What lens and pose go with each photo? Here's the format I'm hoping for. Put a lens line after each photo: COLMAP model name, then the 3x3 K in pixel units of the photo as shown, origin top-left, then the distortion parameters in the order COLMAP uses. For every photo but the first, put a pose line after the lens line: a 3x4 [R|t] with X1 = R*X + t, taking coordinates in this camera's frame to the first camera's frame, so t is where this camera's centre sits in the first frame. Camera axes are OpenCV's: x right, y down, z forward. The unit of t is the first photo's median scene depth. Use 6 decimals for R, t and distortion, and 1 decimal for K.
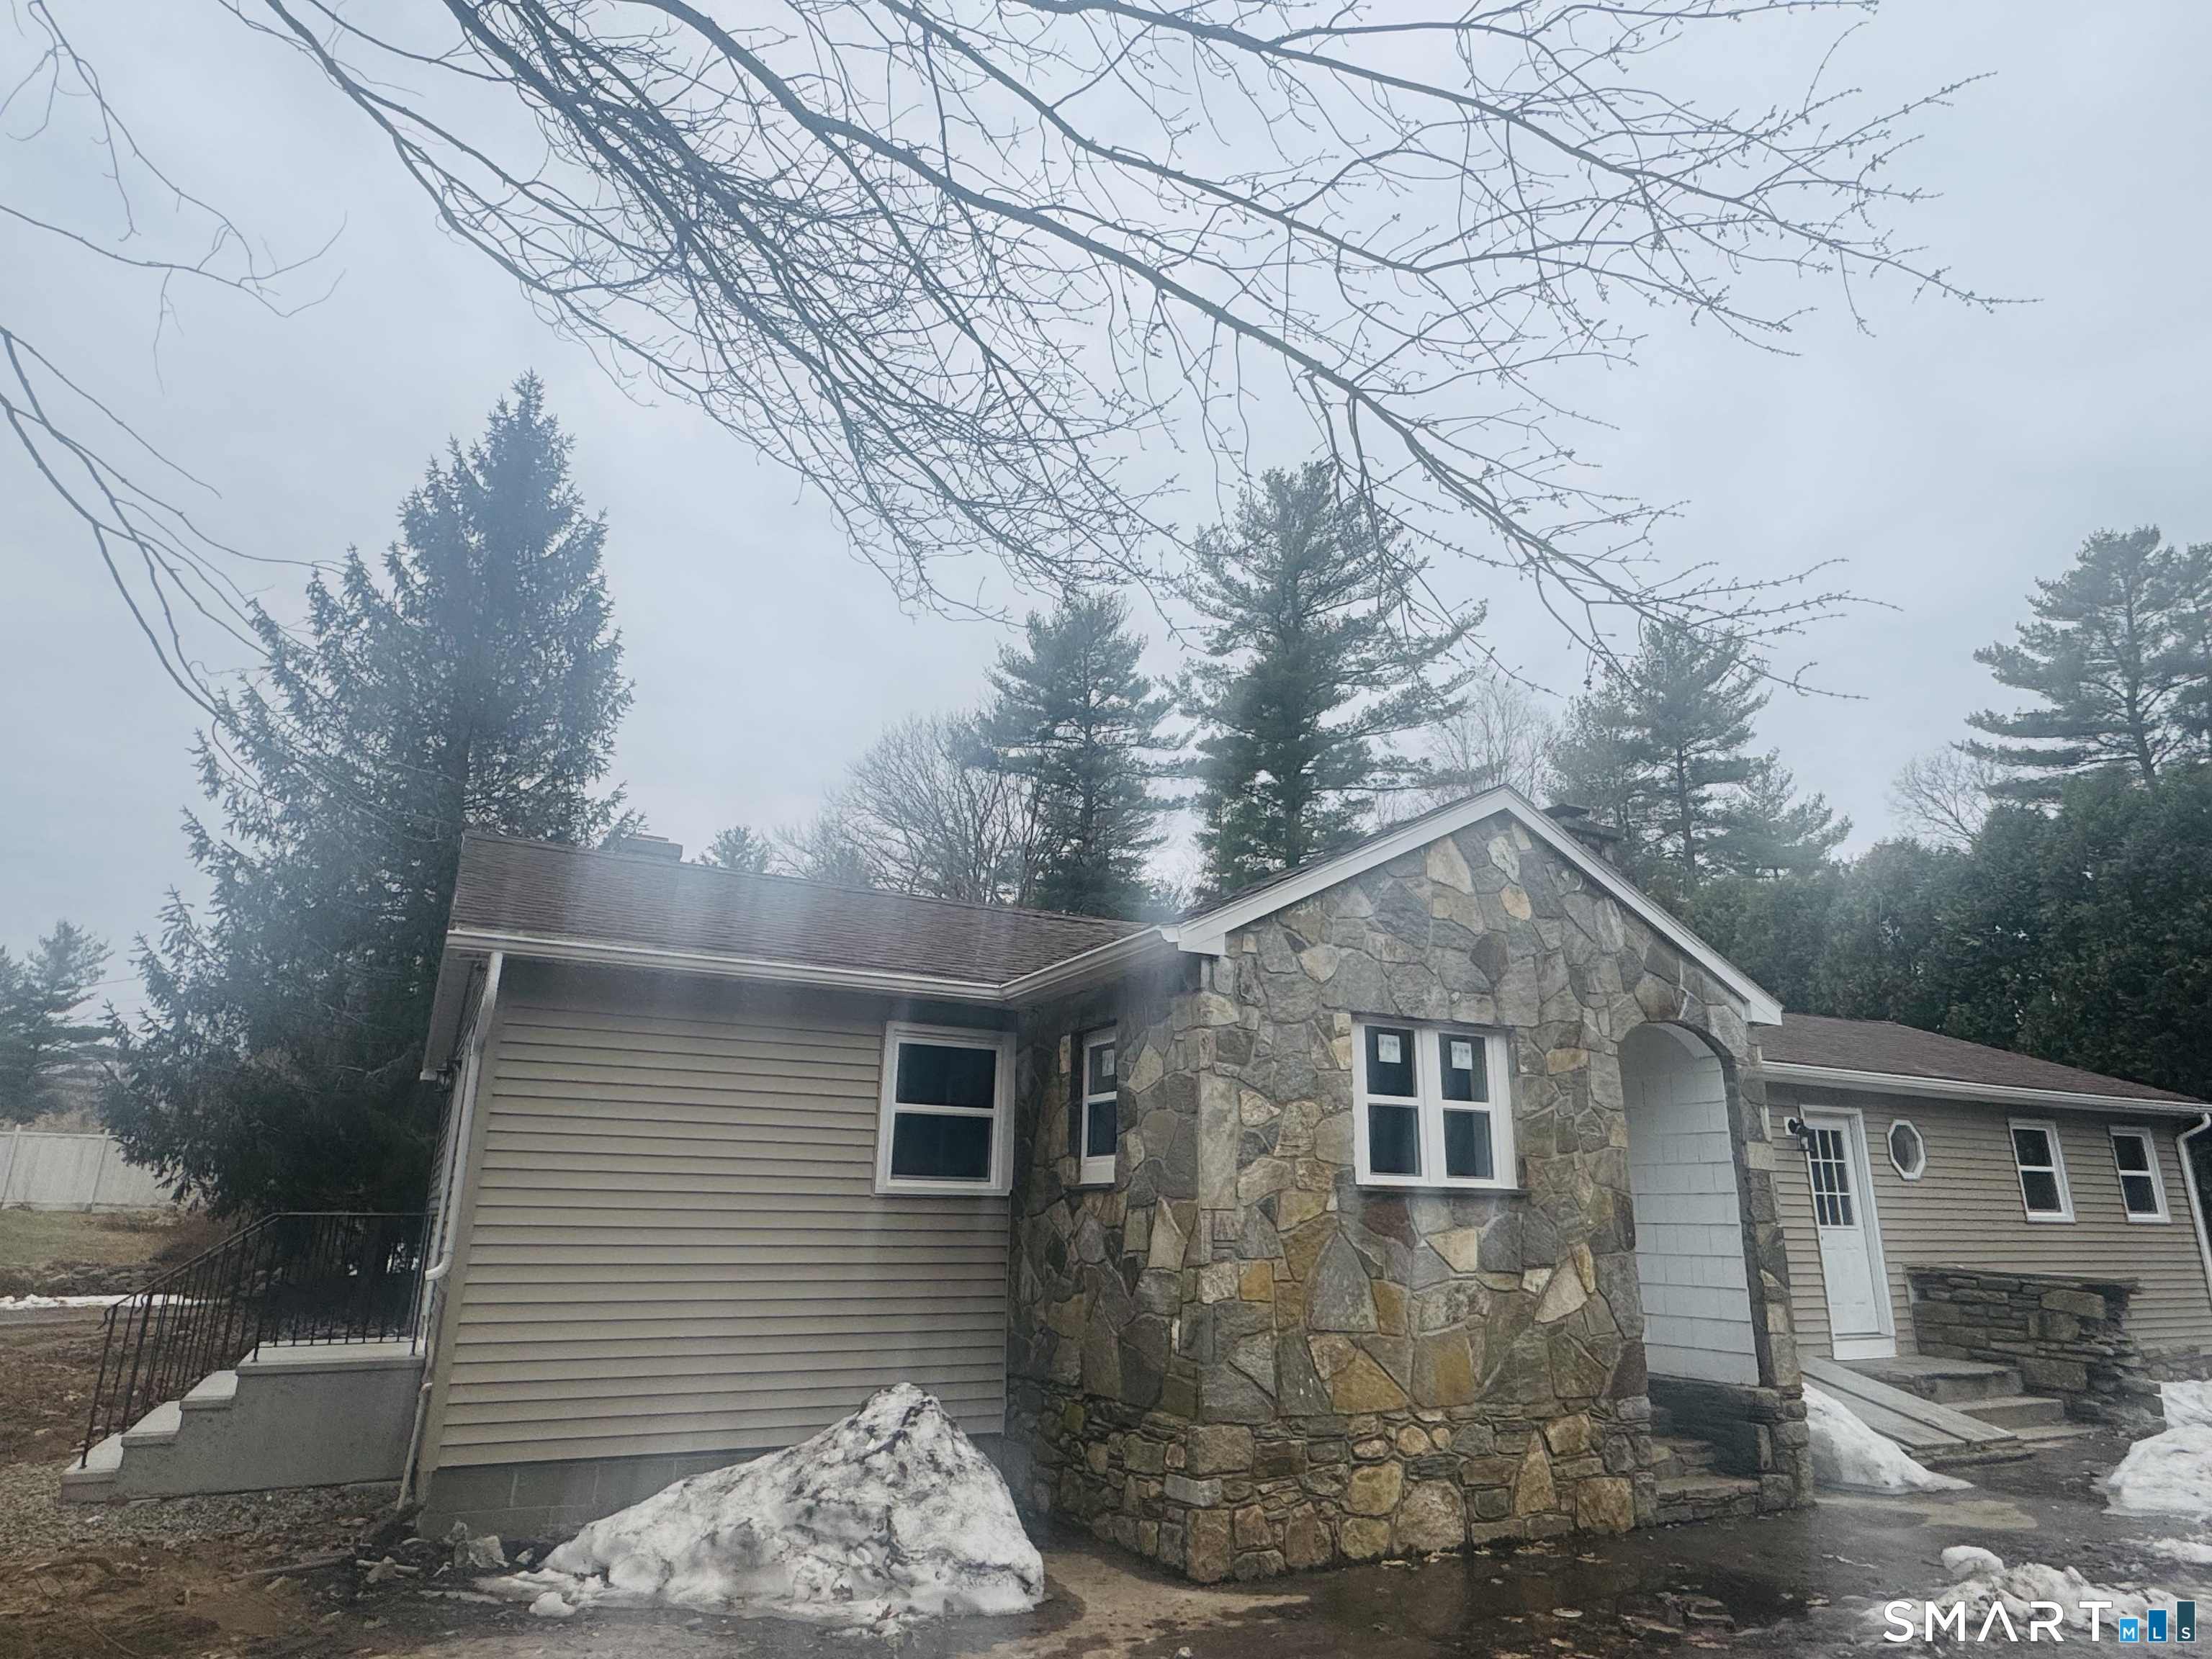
lens RADIAL K [[1312.3, 0, 1121.0], [0, 1312.3, 824.4], [0, 0, 1]] dist [0.003651, -0.005563]
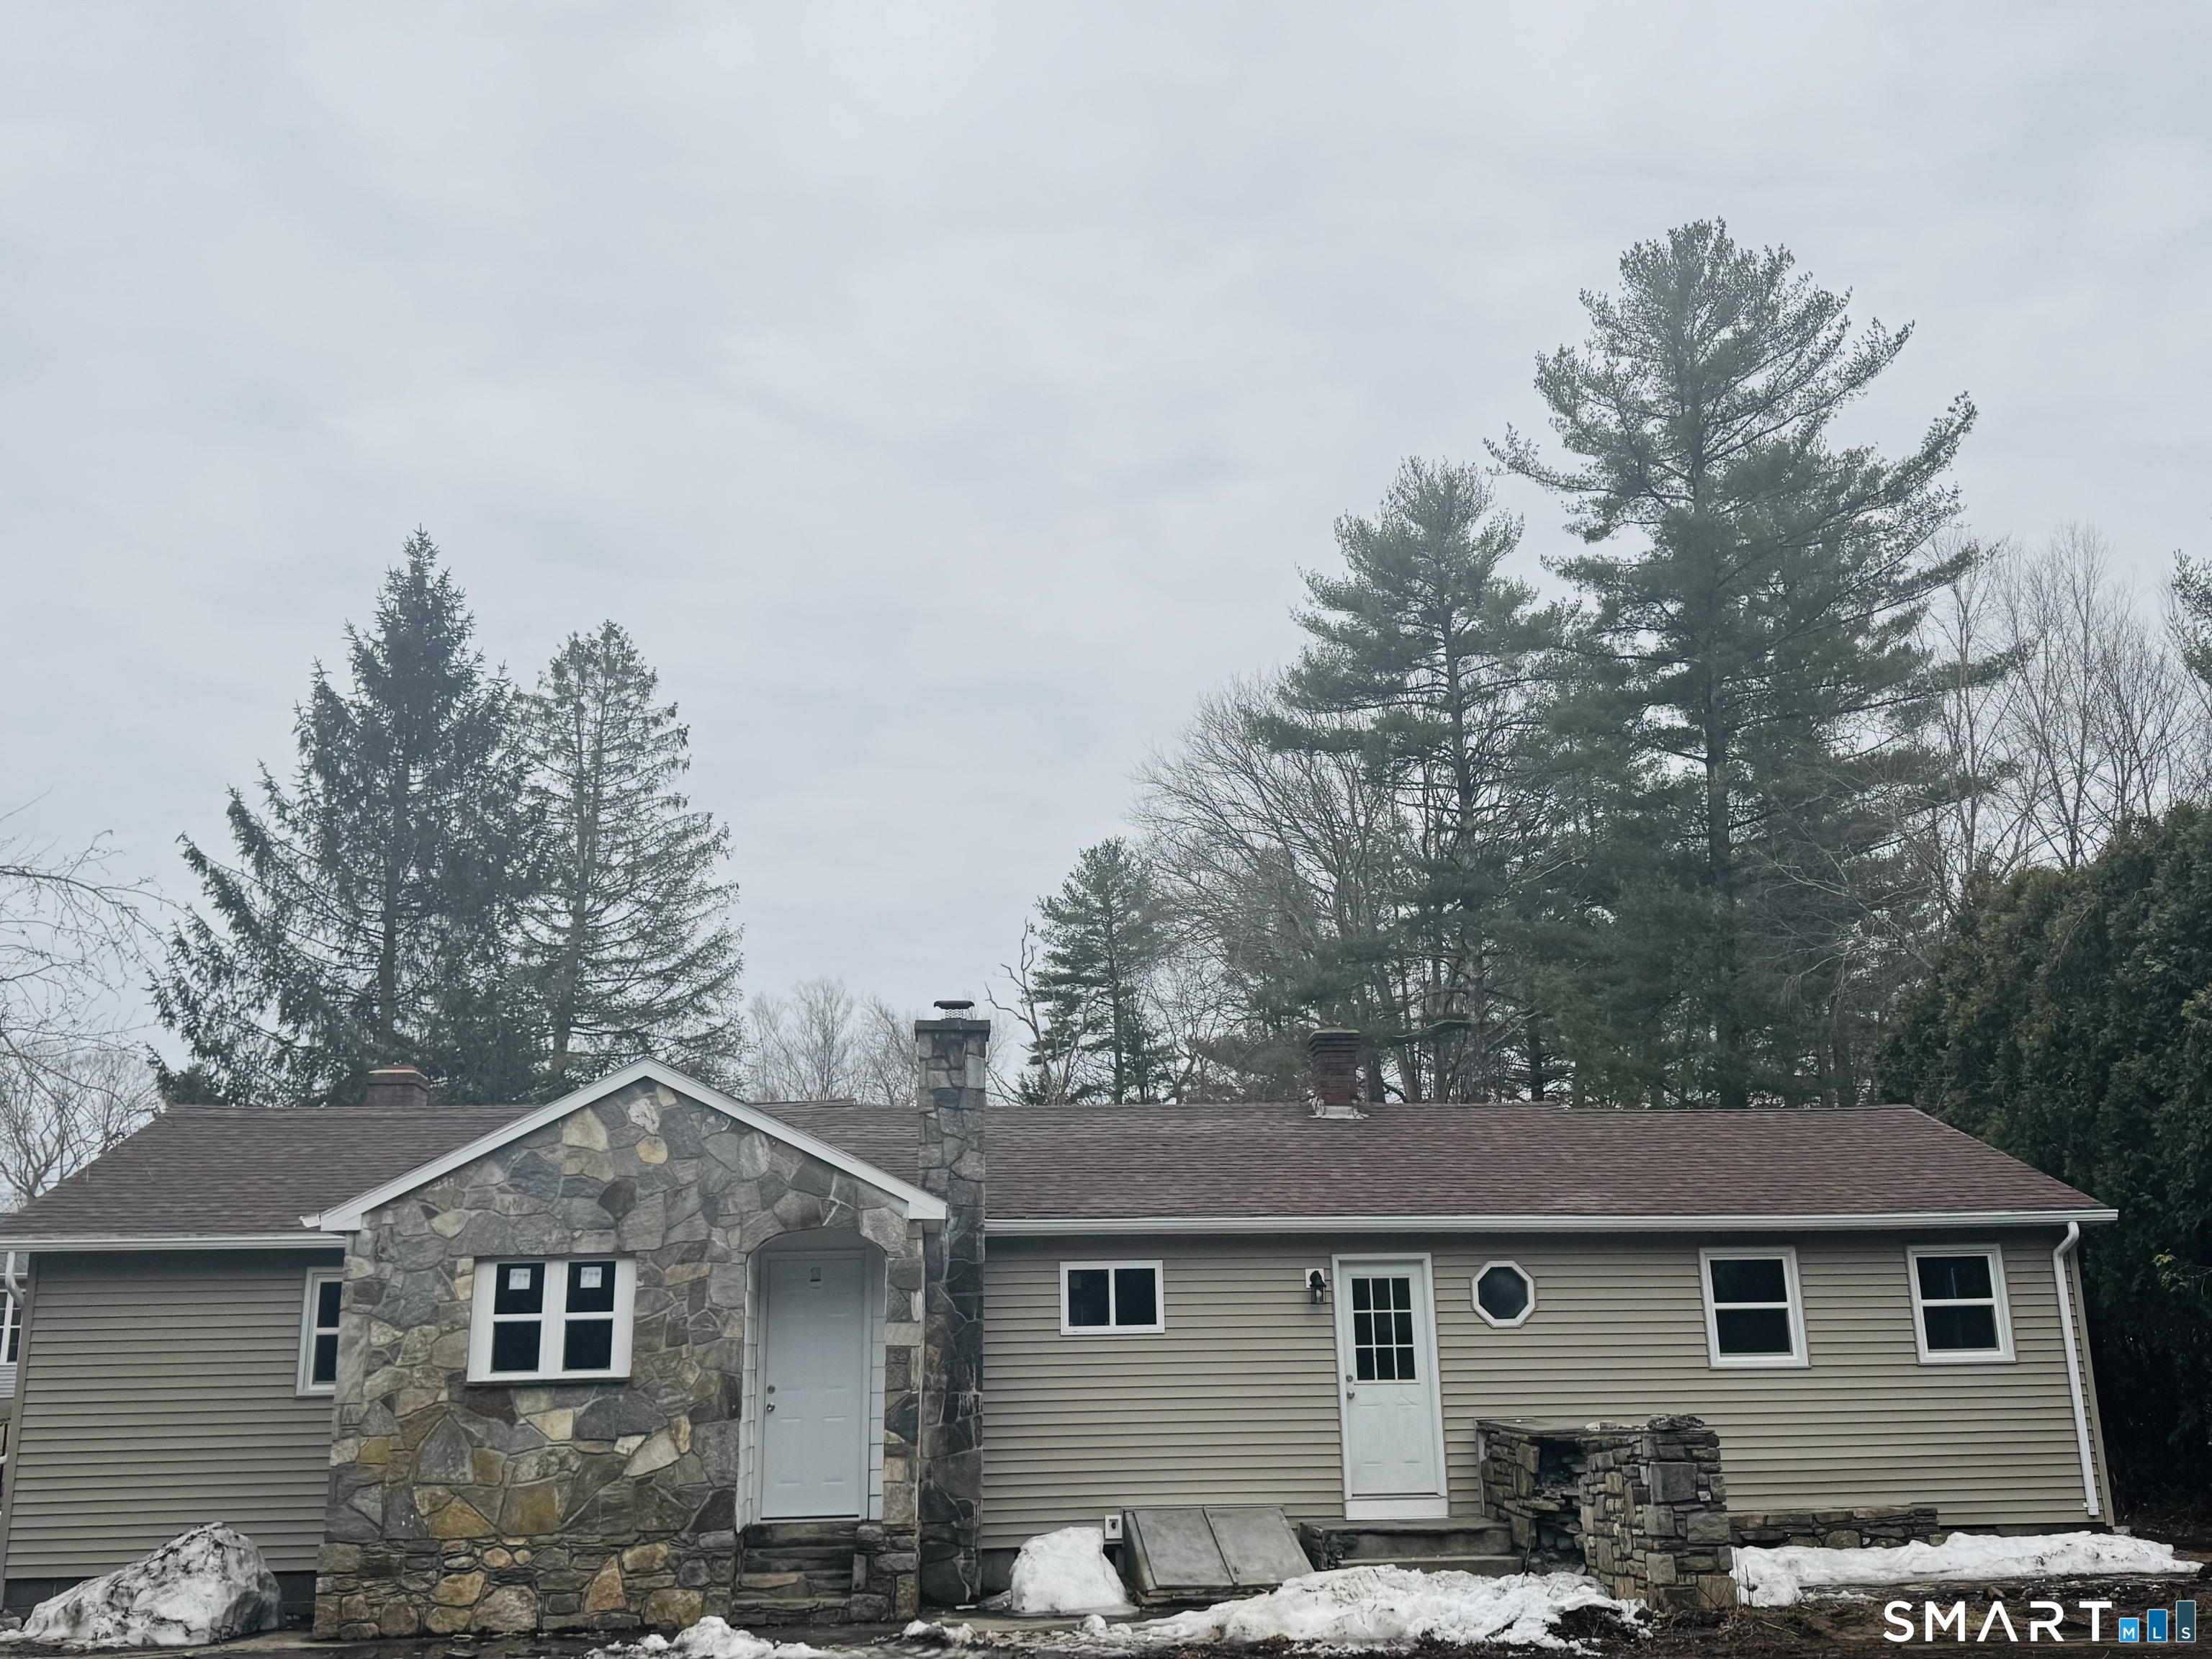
lens RADIAL K [[2139.5, 0, 1109.8], [0, 2139.5, 827.7], [0, 0, 1]] dist [0.032430, 0.000000]
pose [[0.920037, -0.129336, -0.369870, 1.593077], [0.144015, 0.989500, 0.012224, -0.222665], [0.364405, -0.064514, 0.929003, -0.784652]]
